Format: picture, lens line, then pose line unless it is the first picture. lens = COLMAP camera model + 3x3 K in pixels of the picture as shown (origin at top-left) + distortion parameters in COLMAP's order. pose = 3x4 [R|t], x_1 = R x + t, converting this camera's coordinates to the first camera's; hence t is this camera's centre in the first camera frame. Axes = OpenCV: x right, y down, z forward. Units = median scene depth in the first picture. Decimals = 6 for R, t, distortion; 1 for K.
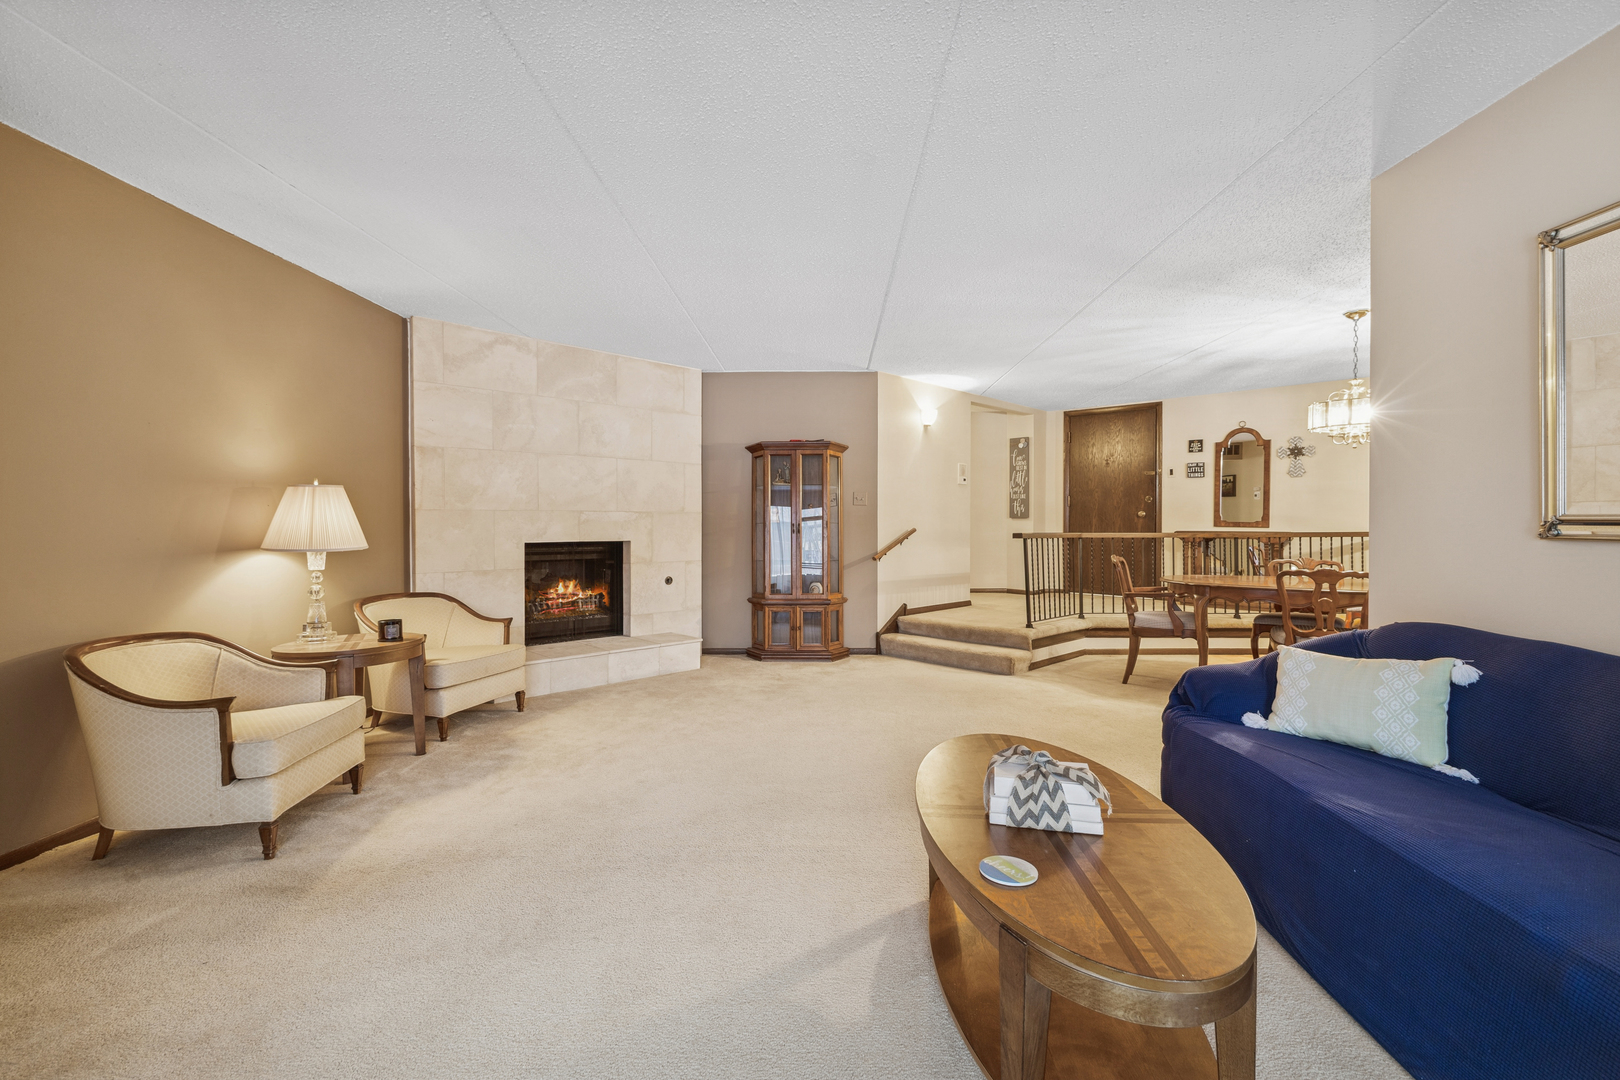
lens RADIAL K [[704.8, 0, 812.8], [0, 704.8, 529.7], [0, 0, 1]] dist [0.006526, 0.000681]
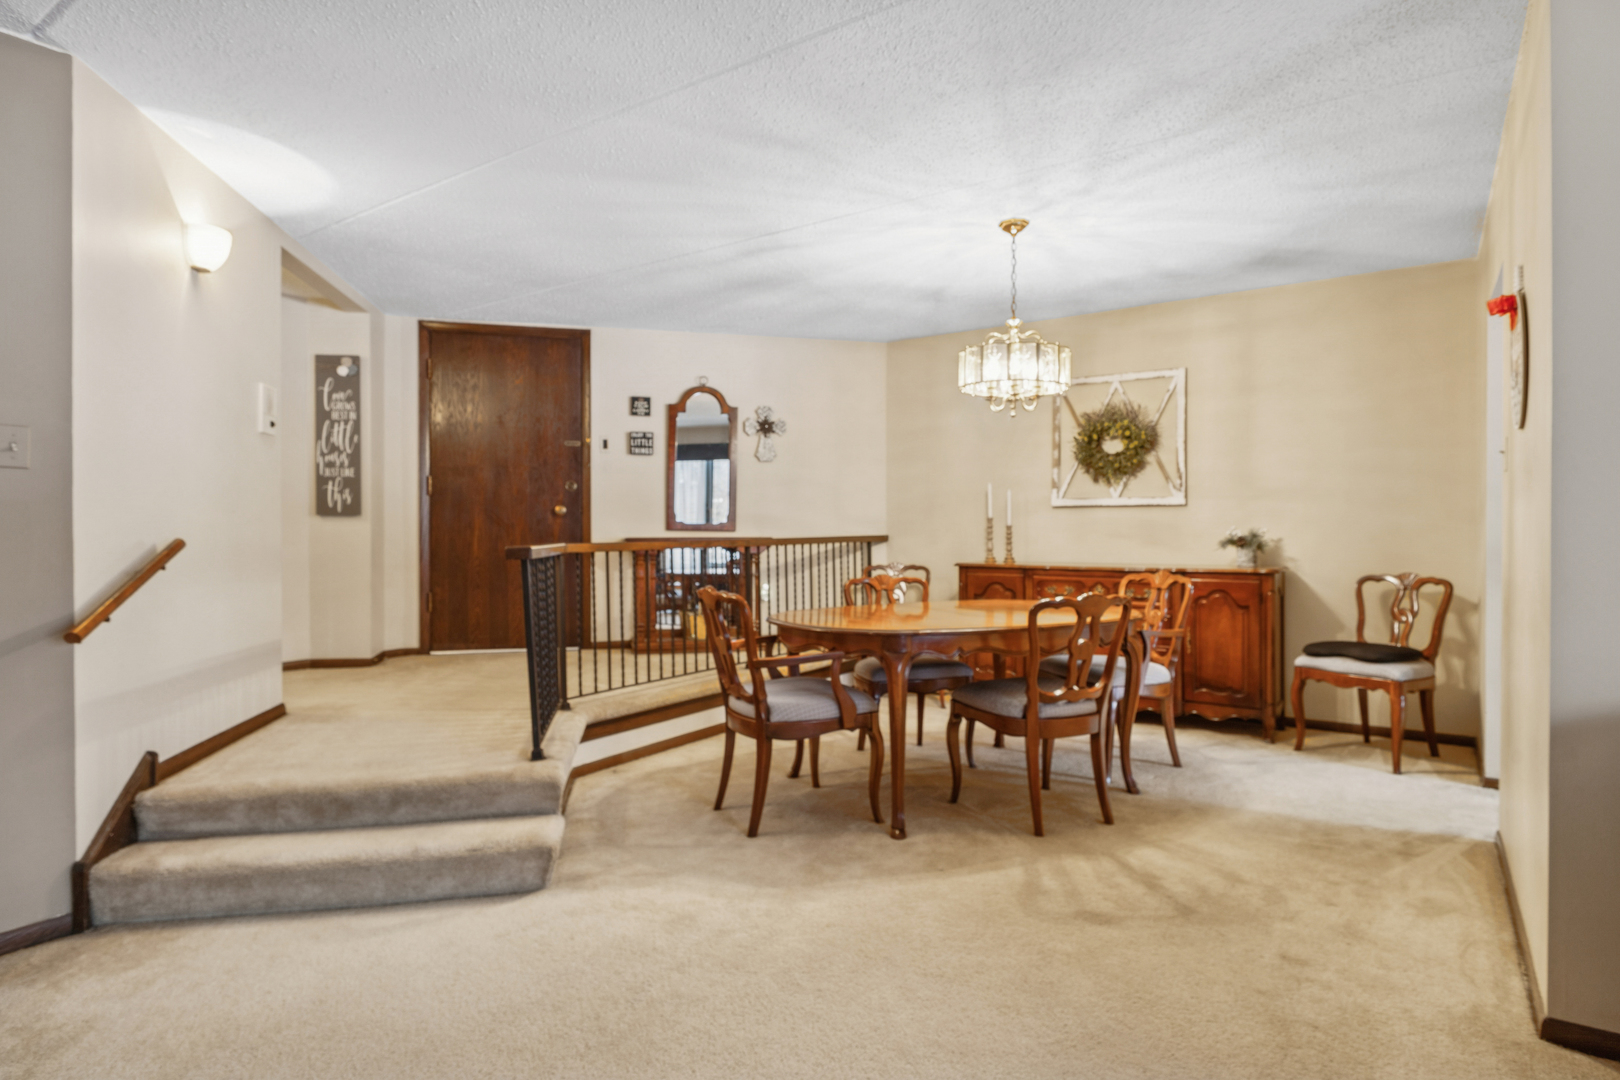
lens RADIAL K [[889.6, 0, 812.3], [0, 889.6, 530.3], [0, 0, 1]] dist [-0.017449, 0.002299]
pose [[0.549016, -0.004548, 0.835799, -0.052686], [0.011165, 0.999936, -0.001892, -0.002099], [-0.835737, 0.010371, 0.549032, 0.443469]]
